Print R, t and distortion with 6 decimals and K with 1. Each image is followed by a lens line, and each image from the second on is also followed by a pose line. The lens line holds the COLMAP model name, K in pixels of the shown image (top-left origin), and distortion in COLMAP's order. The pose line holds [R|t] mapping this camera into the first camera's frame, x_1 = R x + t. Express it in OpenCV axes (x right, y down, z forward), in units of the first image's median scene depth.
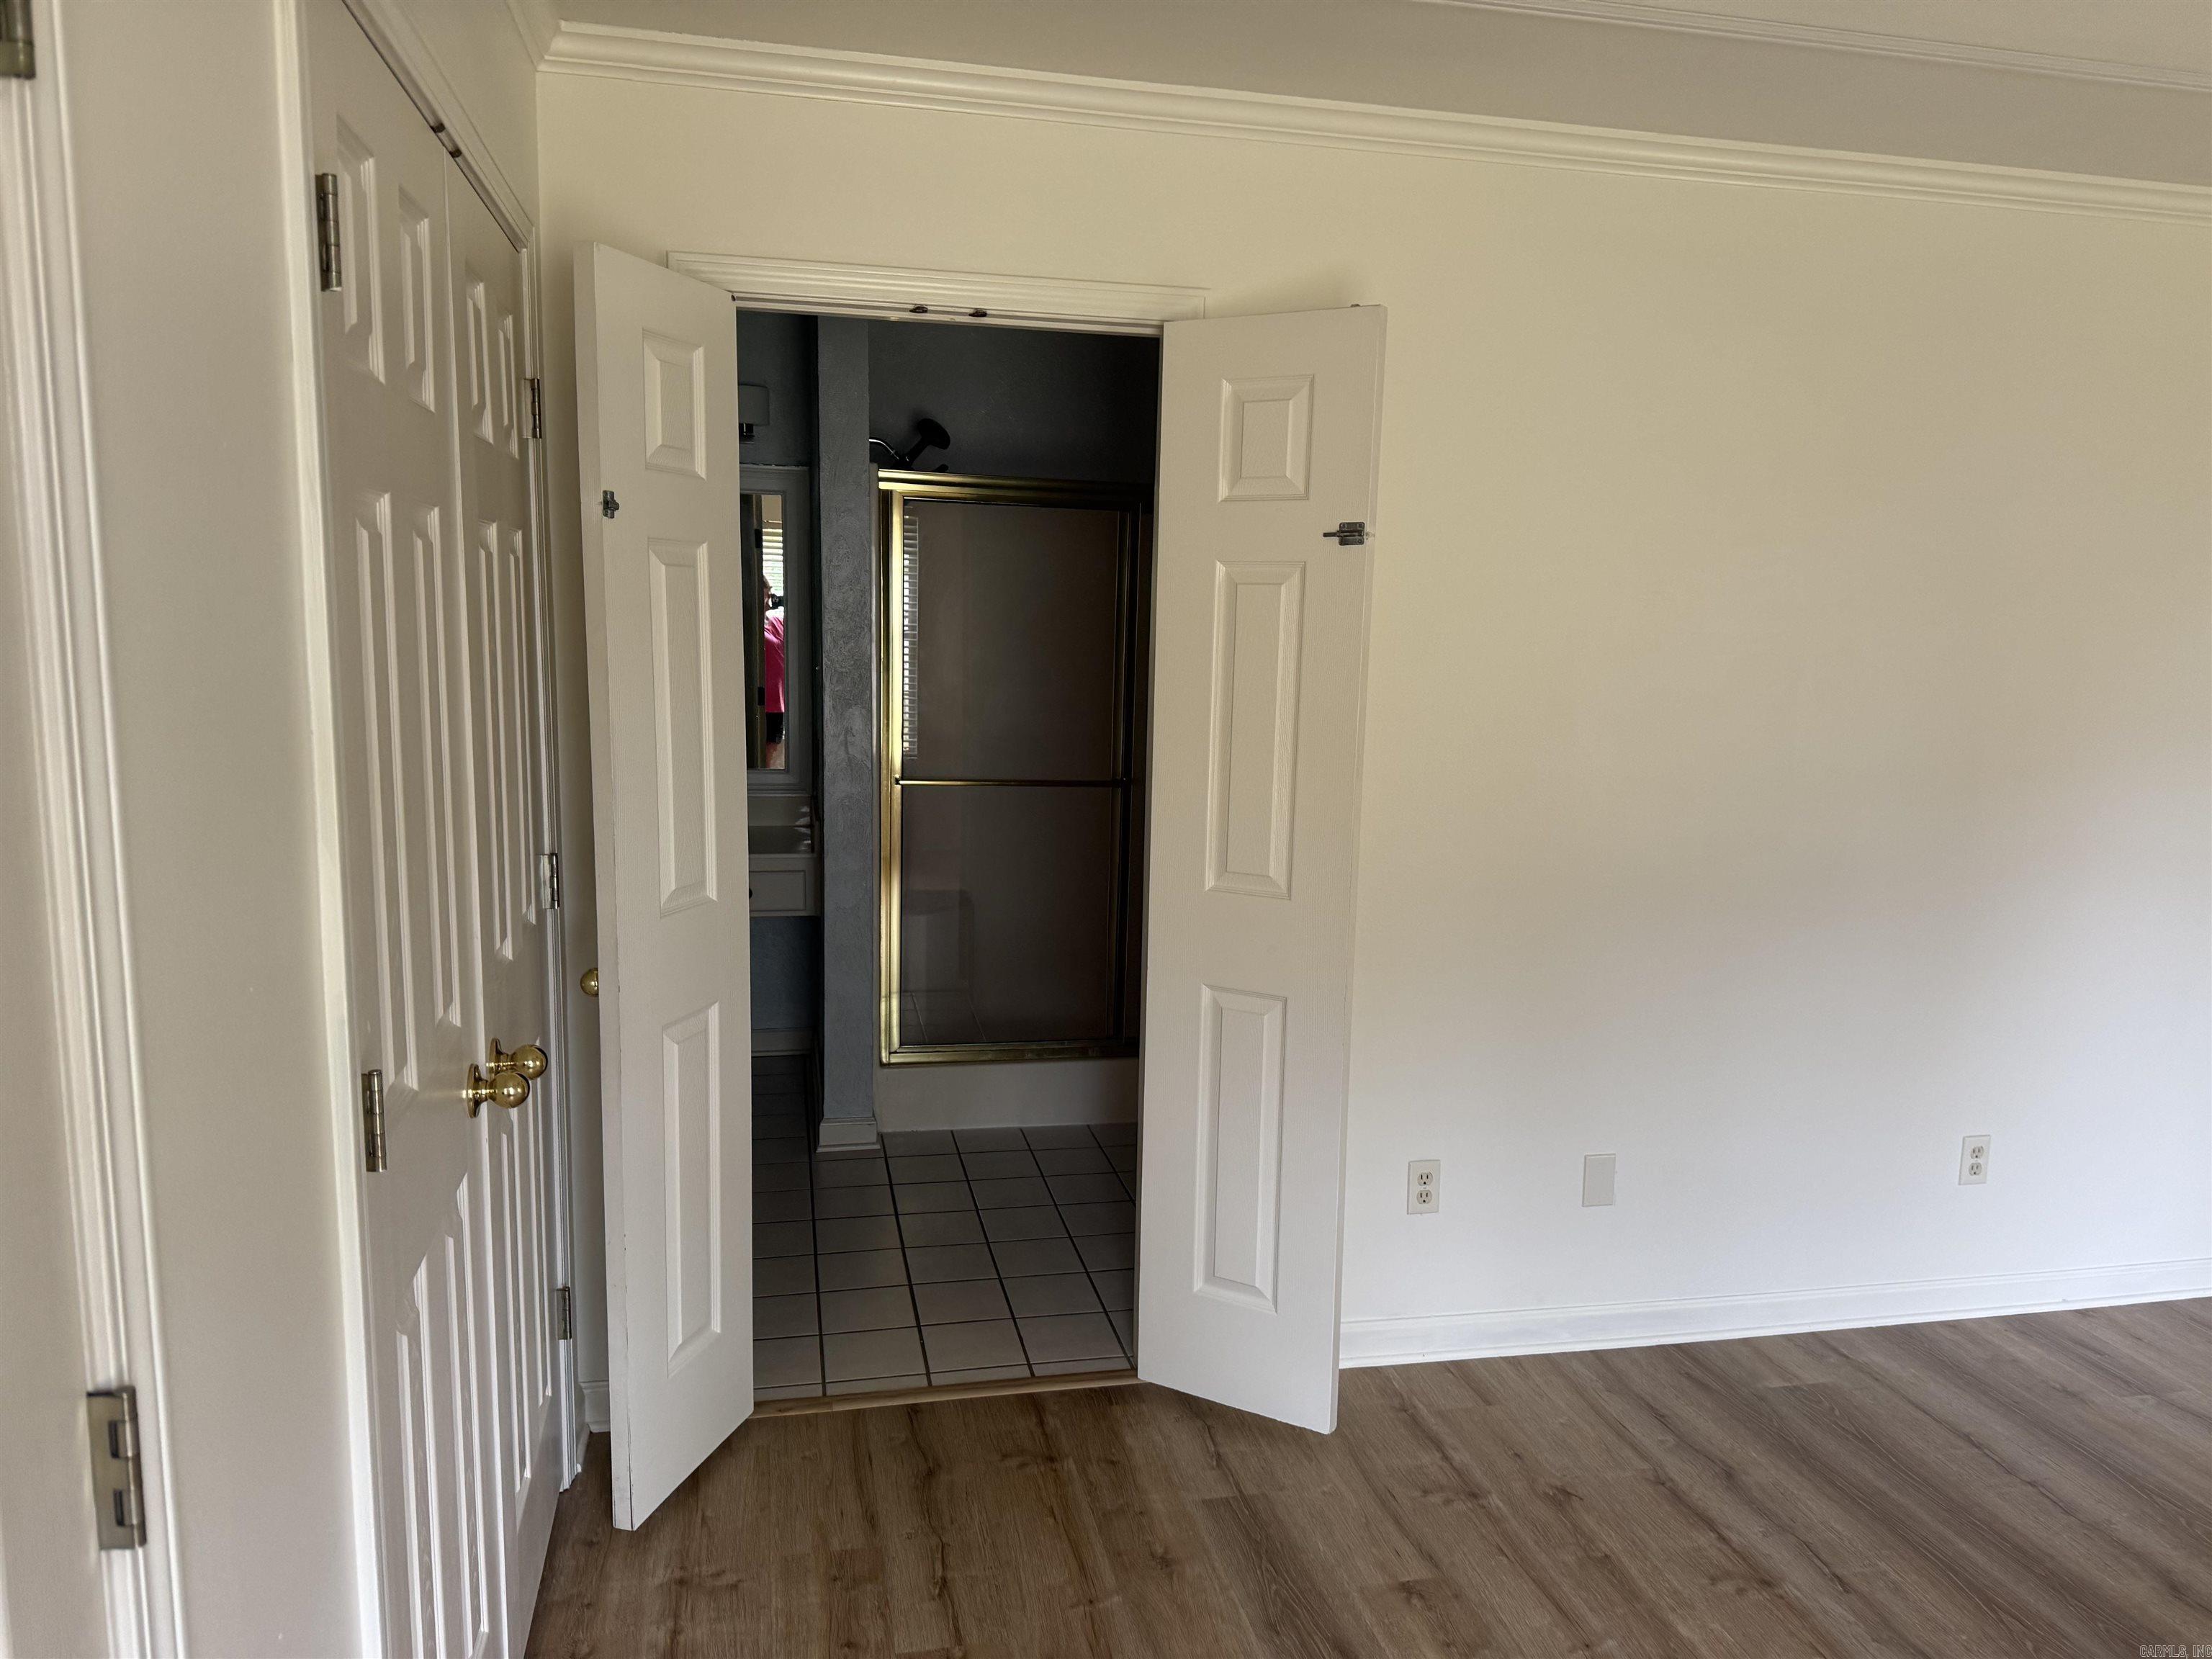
lens RADIAL K [[1540.1, 0, 1115.5], [0, 1540.1, 844.9], [0, 0, 1]] dist [0.045602, -0.040677]
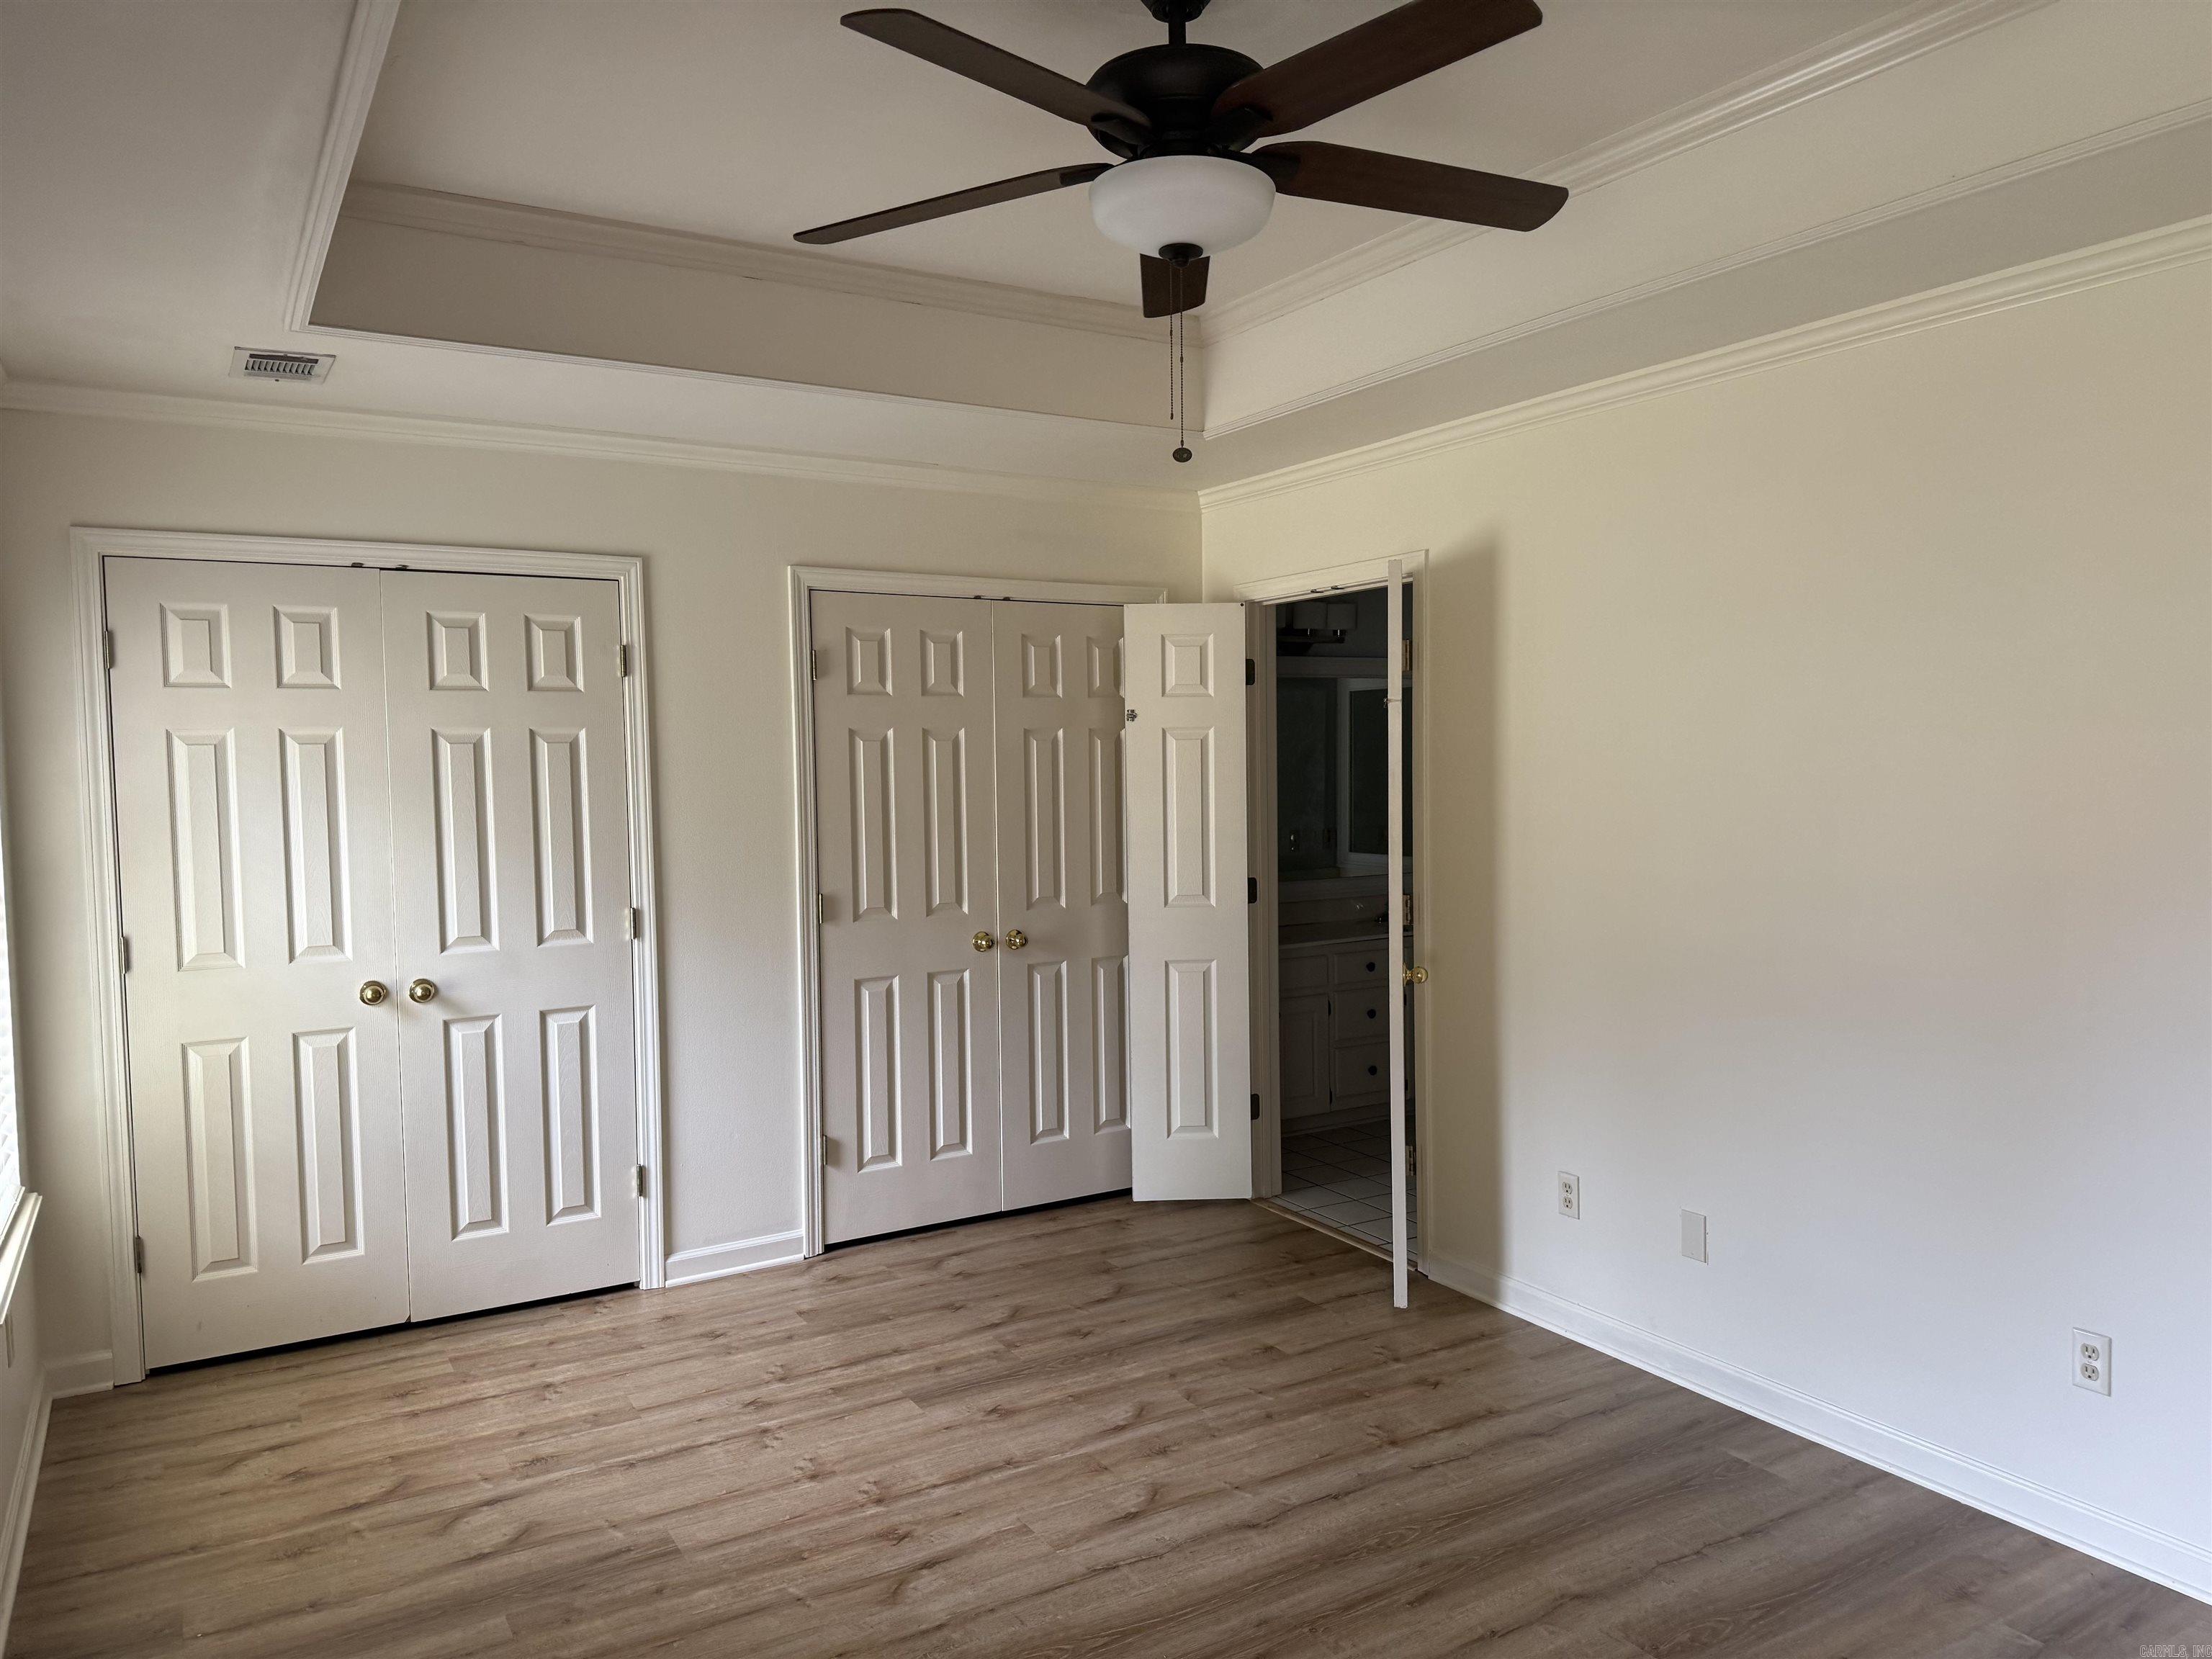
lens RADIAL K [[1563.5, 0, 1115.3], [0, 1563.5, 847.0], [0, 0, 1]] dist [0.044284, -0.050950]
pose [[0.308090, 0.031673, -0.950830, 1.309192], [-0.106393, 0.994323, -0.001351, -0.022361], [0.945389, 0.101578, 0.309711, 0.215927]]
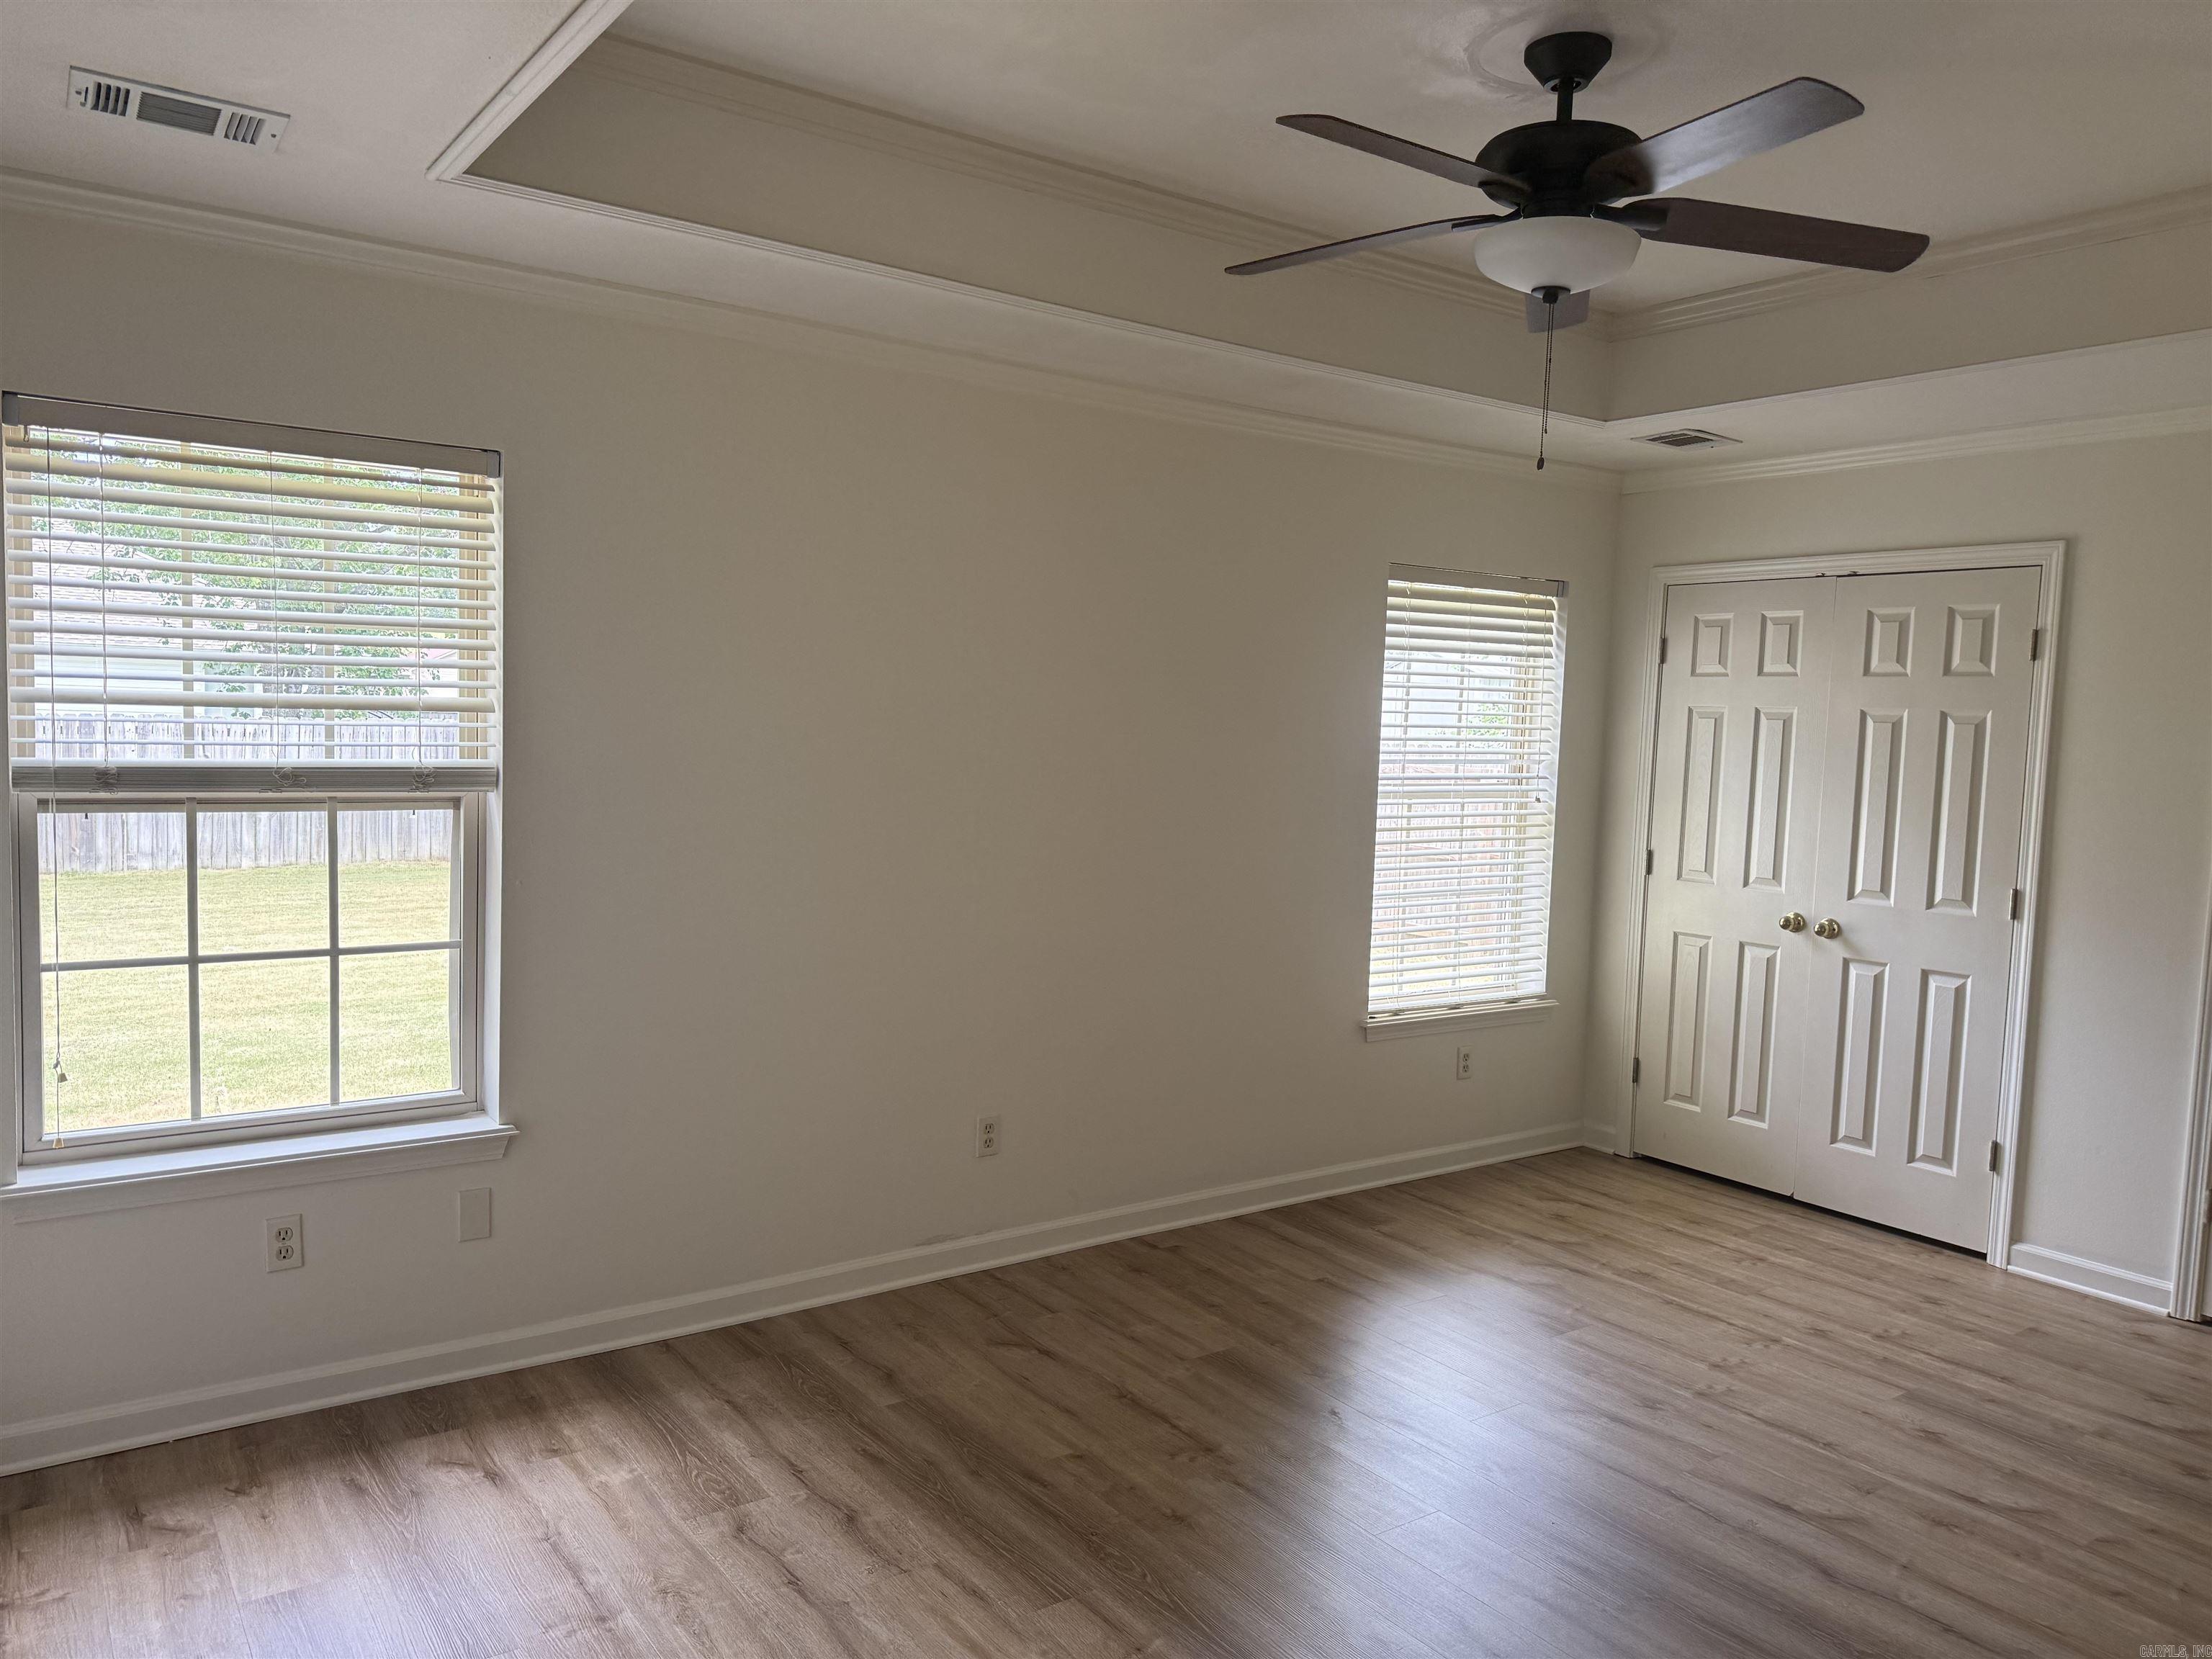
lens RADIAL K [[1558.3, 0, 1101.3], [0, 1558.3, 829.8], [0, 0, 1]] dist [0.047000, 0.001950]
pose [[-0.916360, -0.023976, -0.399637, 1.172273], [-0.106357, 0.976916, 0.185265, -0.158531], [0.385969, 0.212273, -0.897757, 1.237634]]
